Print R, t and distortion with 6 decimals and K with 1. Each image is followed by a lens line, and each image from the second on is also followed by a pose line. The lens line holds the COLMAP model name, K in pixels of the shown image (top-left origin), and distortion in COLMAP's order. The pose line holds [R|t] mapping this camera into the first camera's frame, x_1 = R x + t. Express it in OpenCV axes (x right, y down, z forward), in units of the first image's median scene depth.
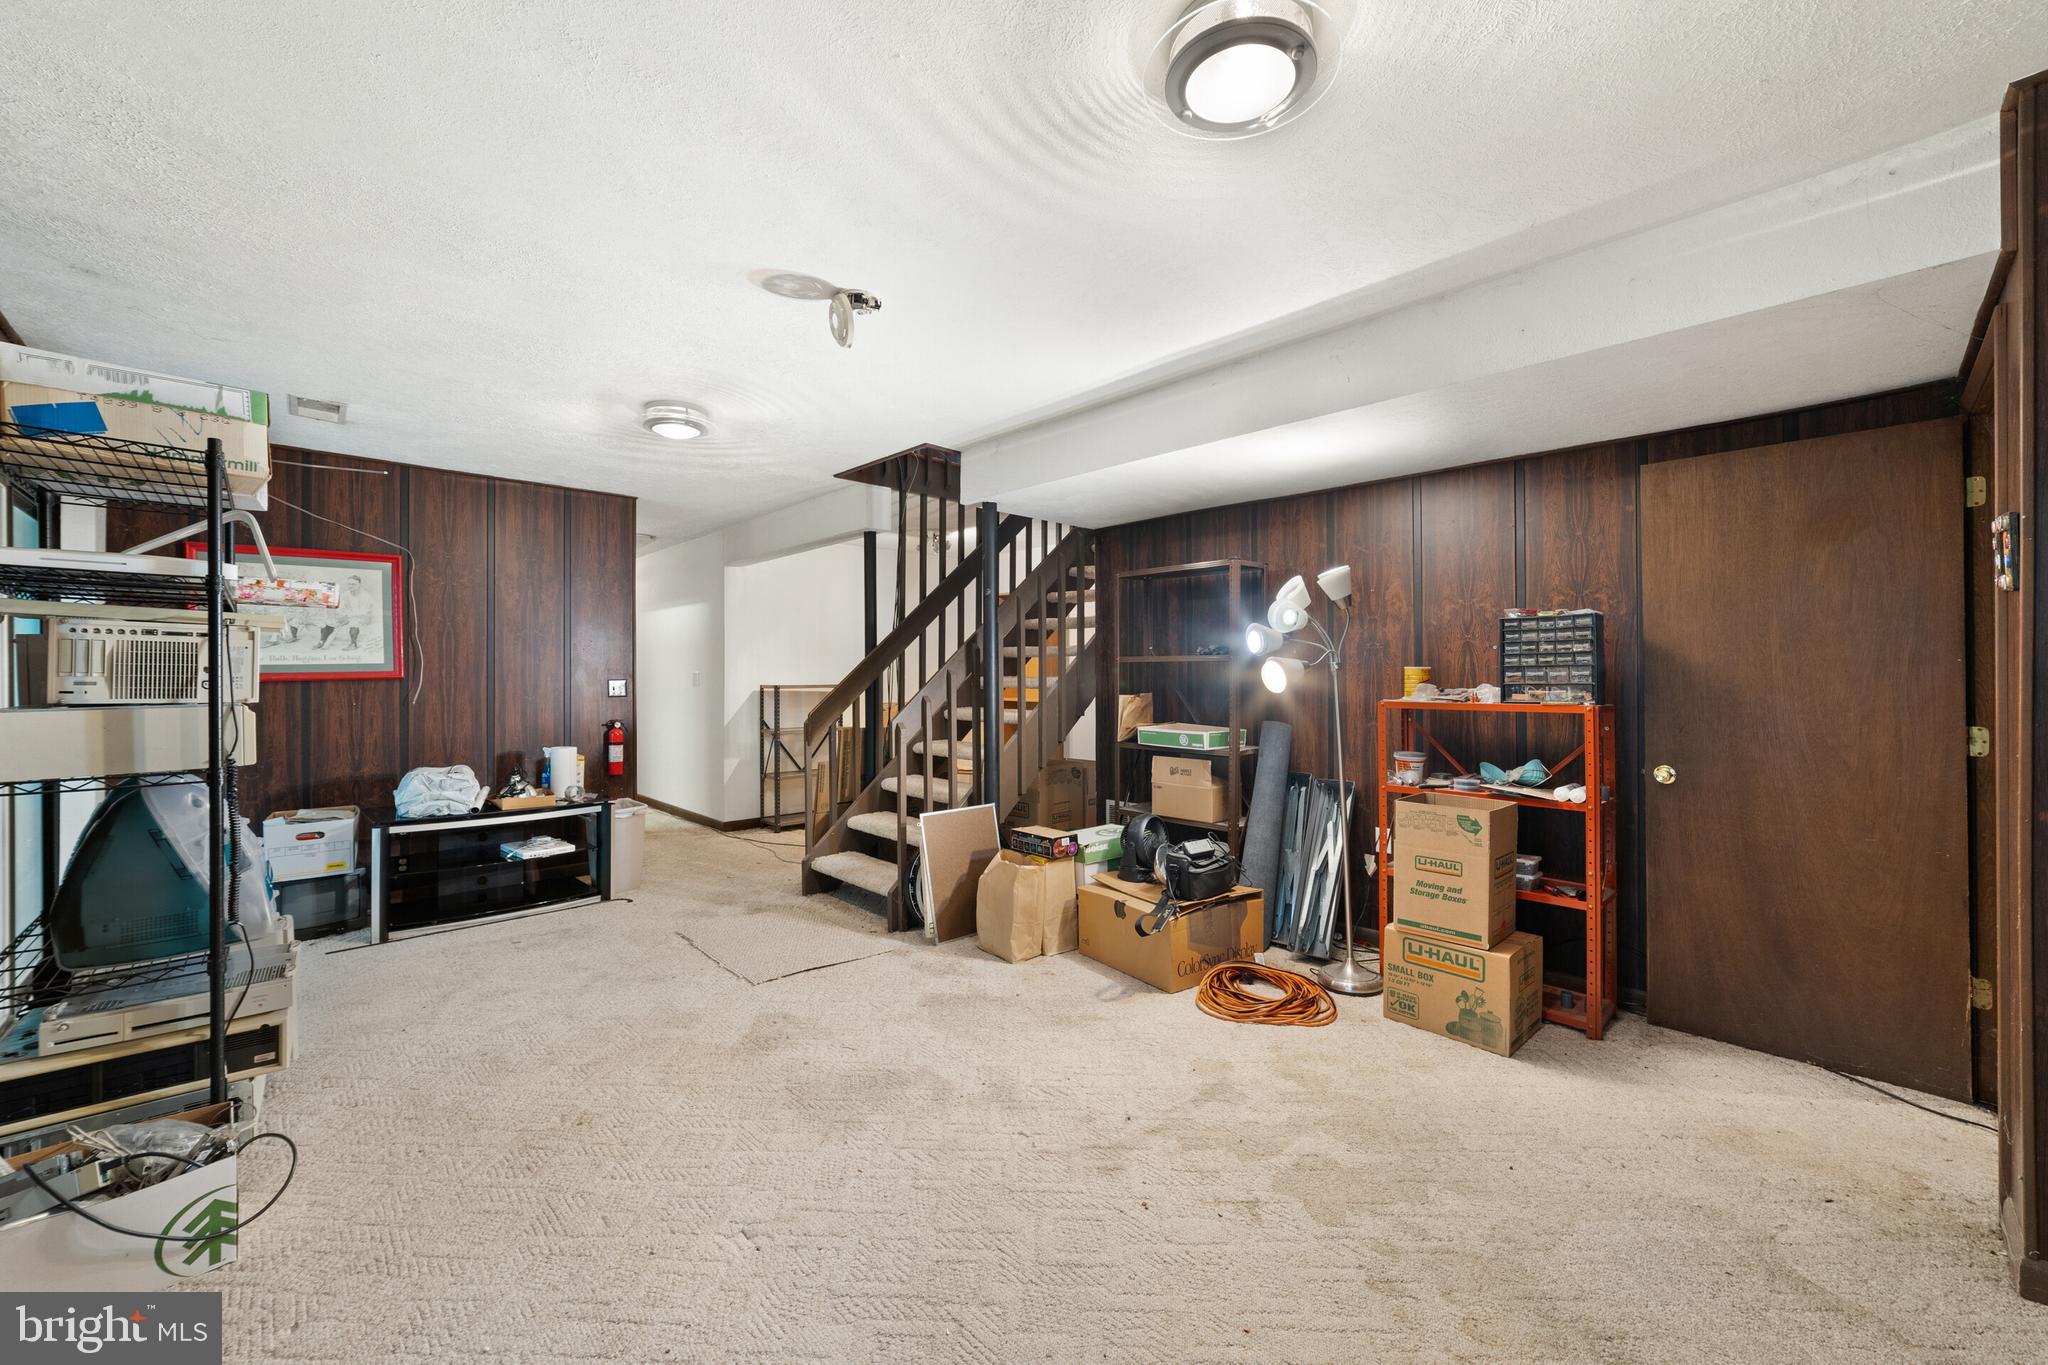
lens RADIAL K [[799.4, 0, 1028.3], [0, 799.4, 673.7], [0, 0, 1]] dist [-0.015007, 0.000067]
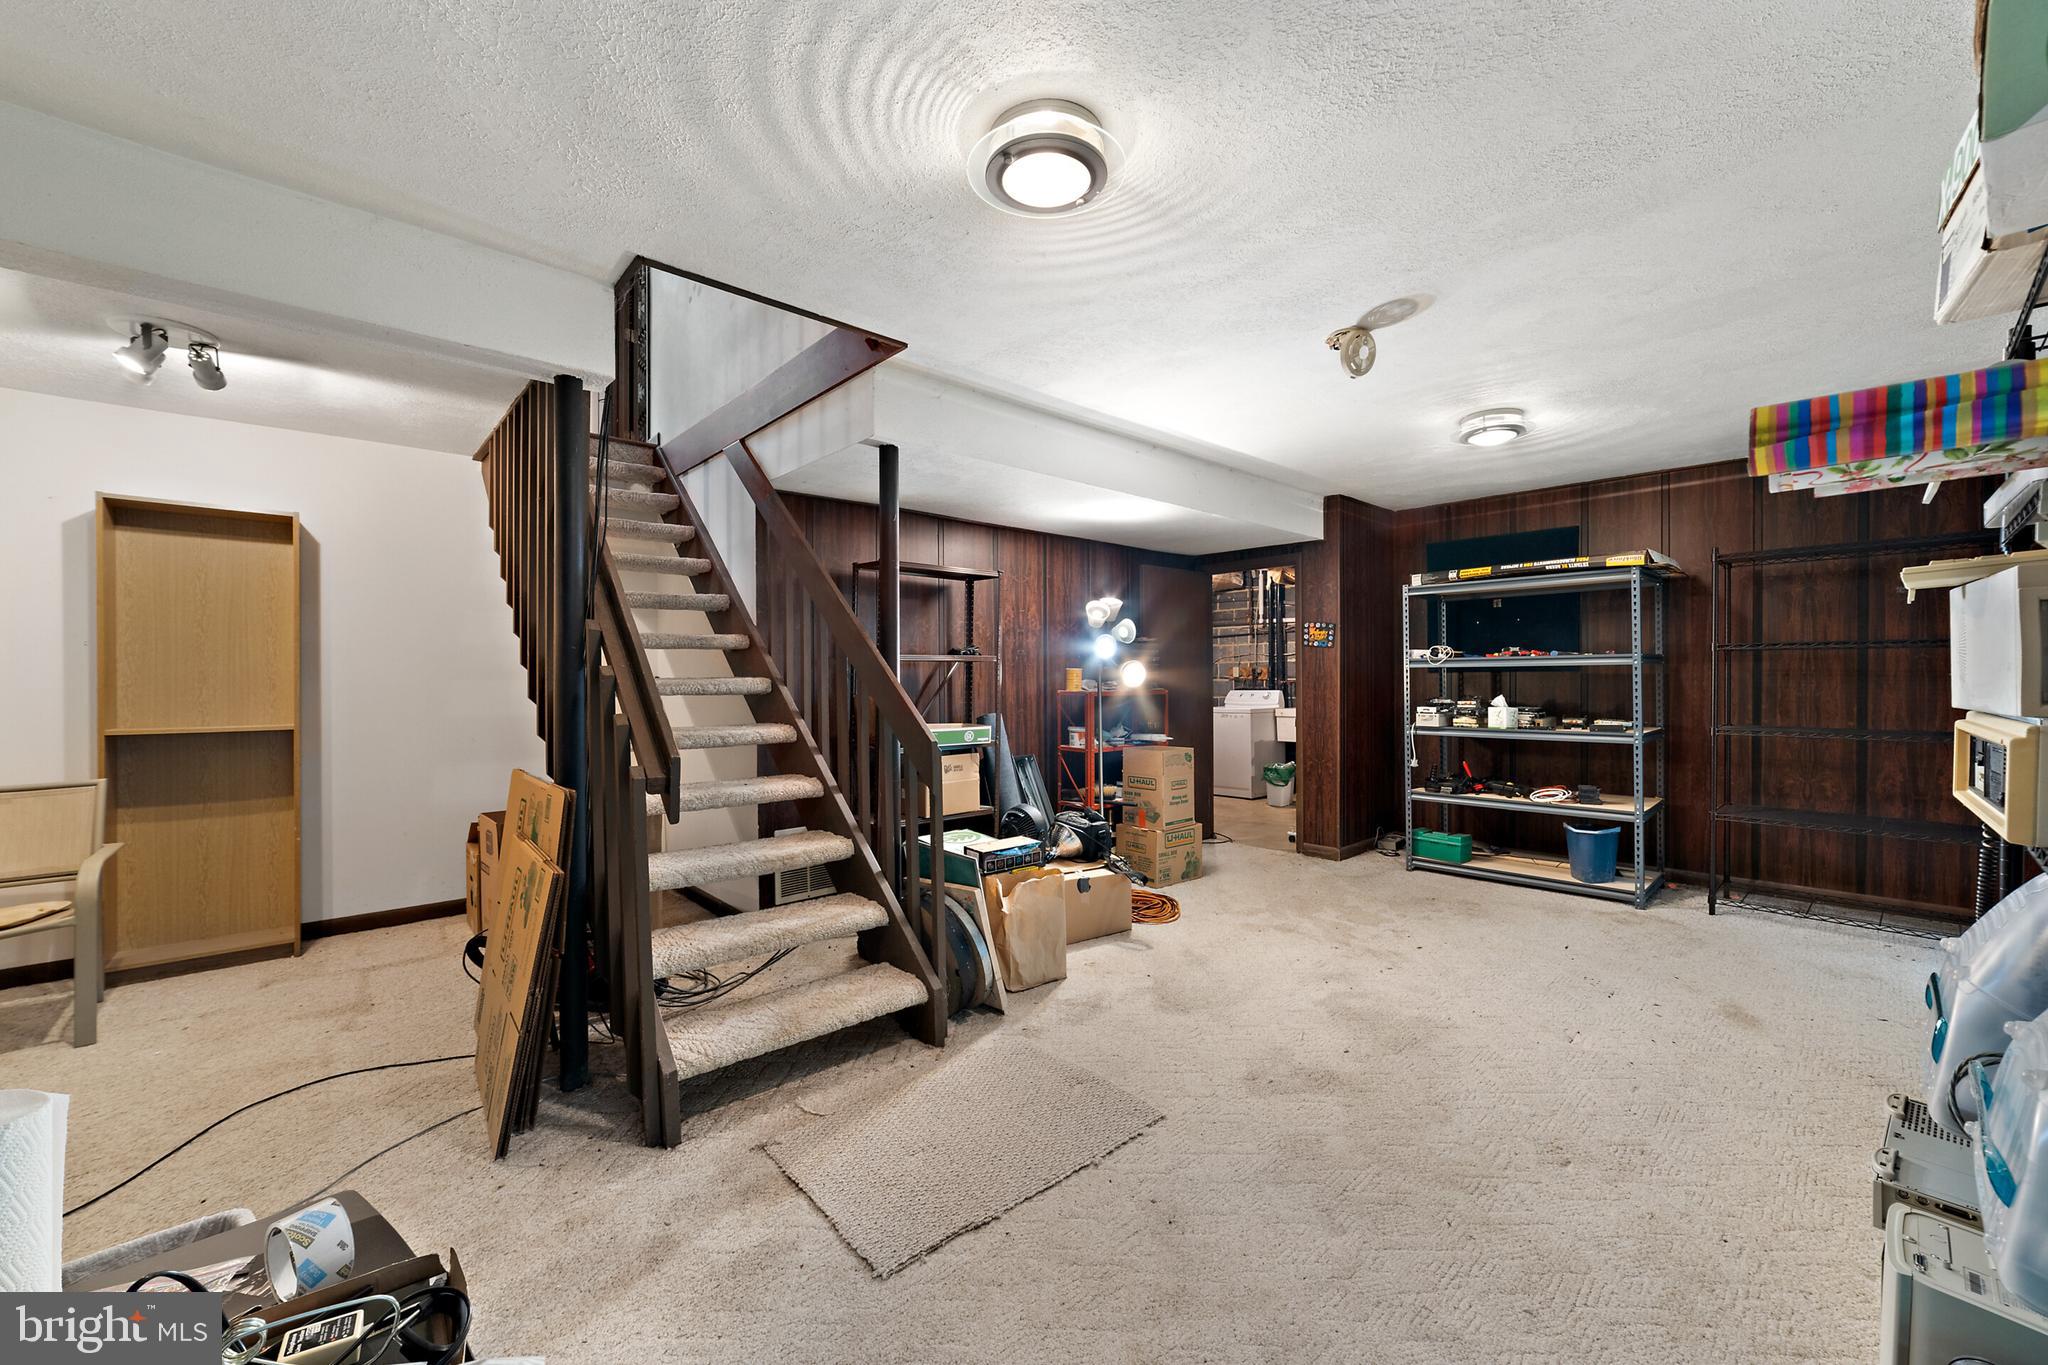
lens RADIAL K [[799.4, 0, 1028.0], [0, 799.4, 677.6], [0, 0, 1]] dist [-0.015007, 0.000067]
pose [[0.018807, 0.000346, 0.999823, -1.005052], [0.000278, 1.000000, -0.000351, 0.008705], [-0.999823, 0.000285, 0.018807, 1.070445]]
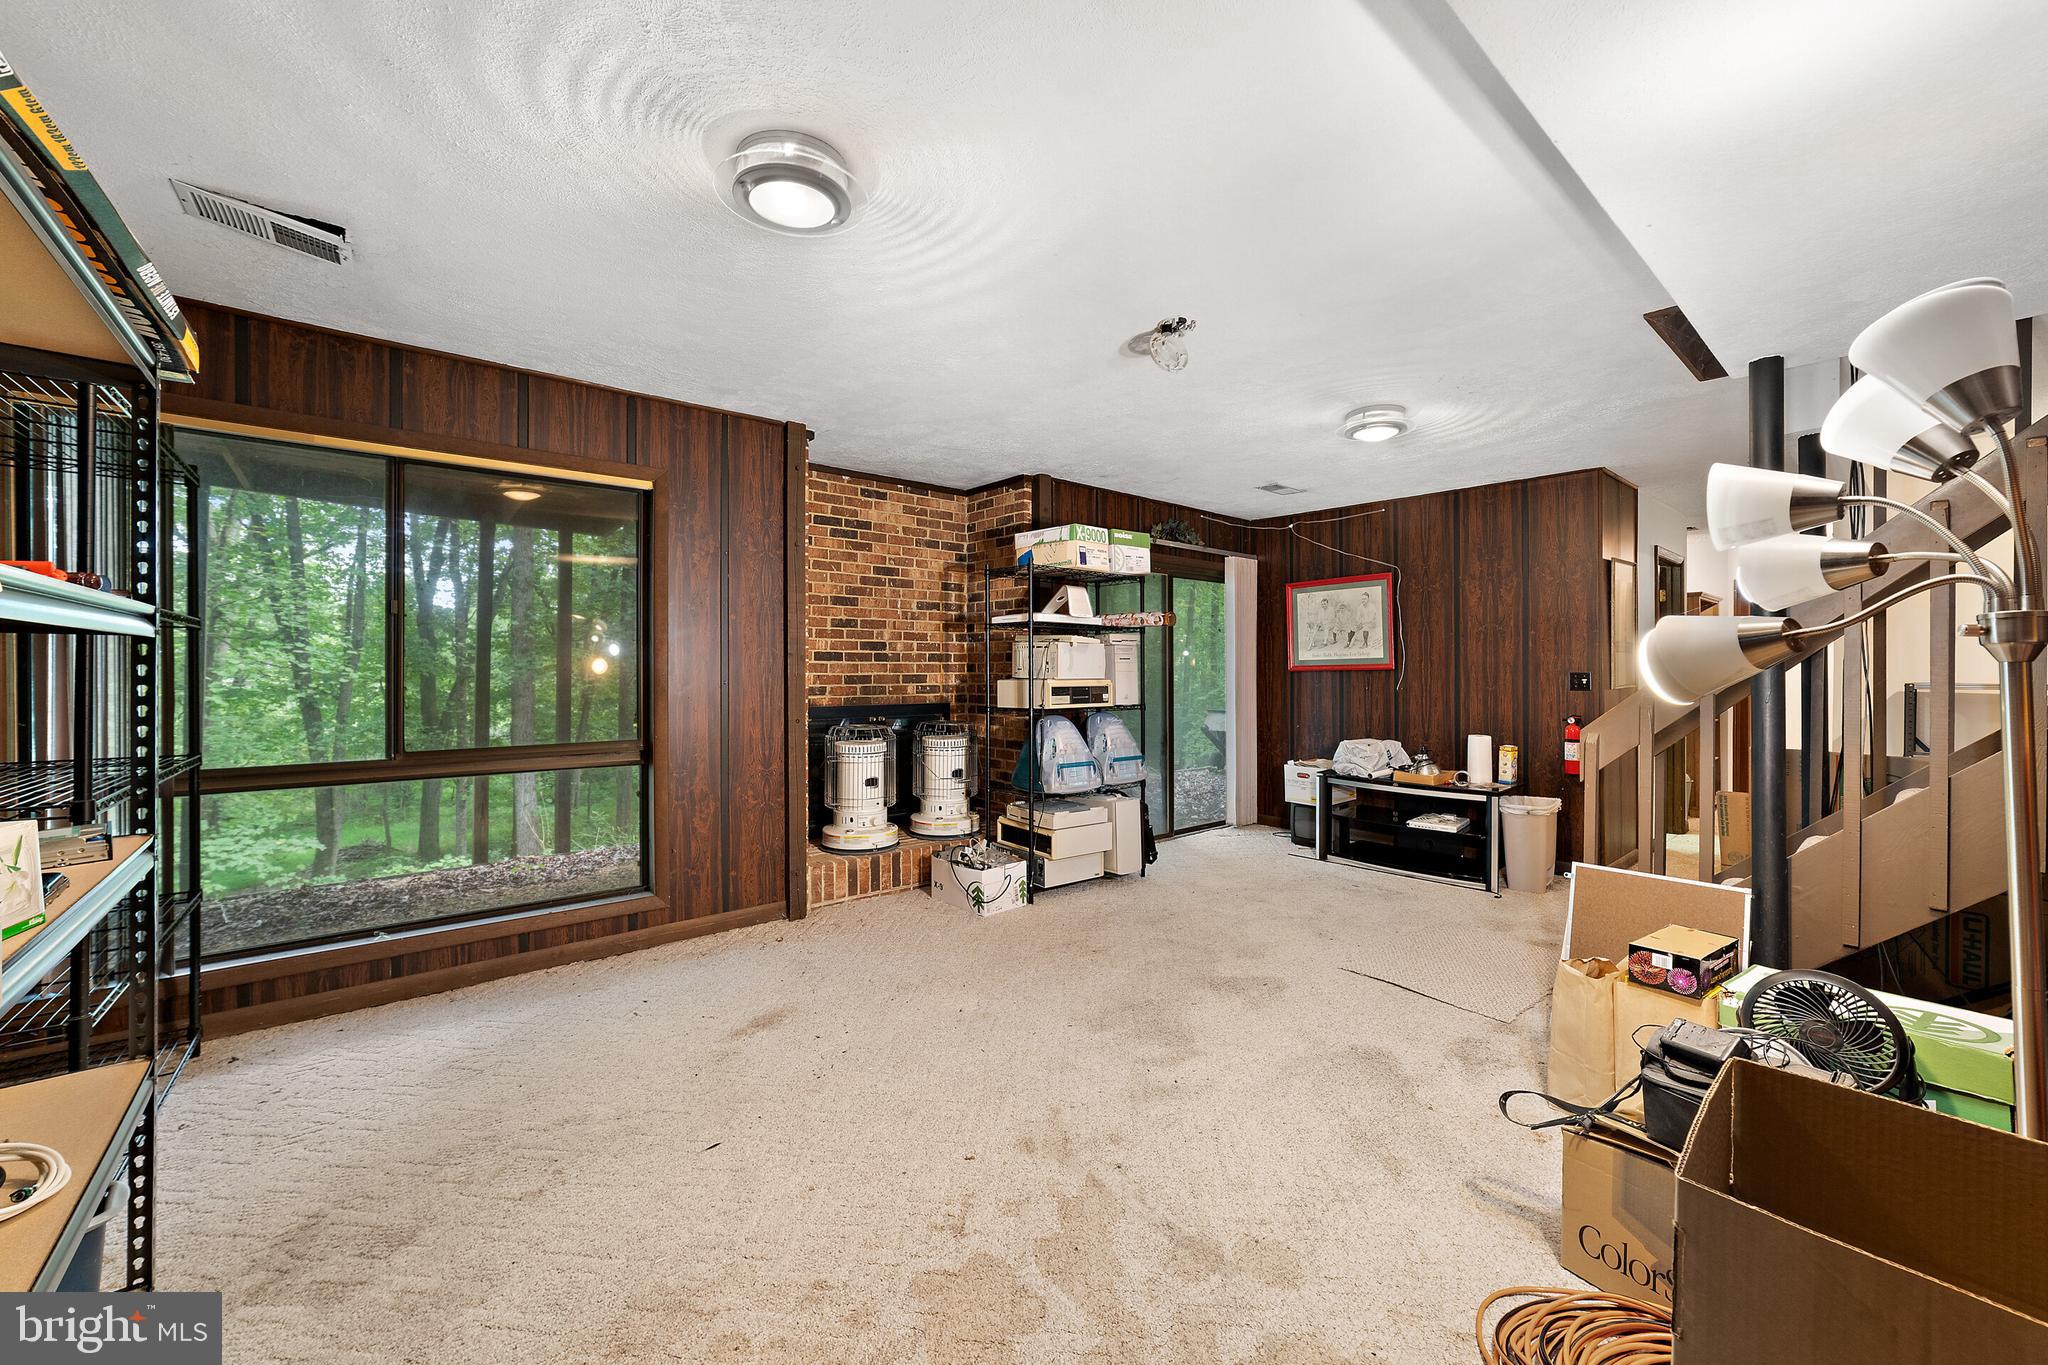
lens RADIAL K [[799.4, 0, 1023.9], [0, 799.4, 672.0], [0, 0, 1]] dist [-0.015007, 0.000067]
pose [[-0.062296, 0.003769, -0.998051, 0.675910], [-0.000139, 0.999993, 0.003785, 0.006863], [0.998058, 0.000375, -0.062295, 0.637624]]
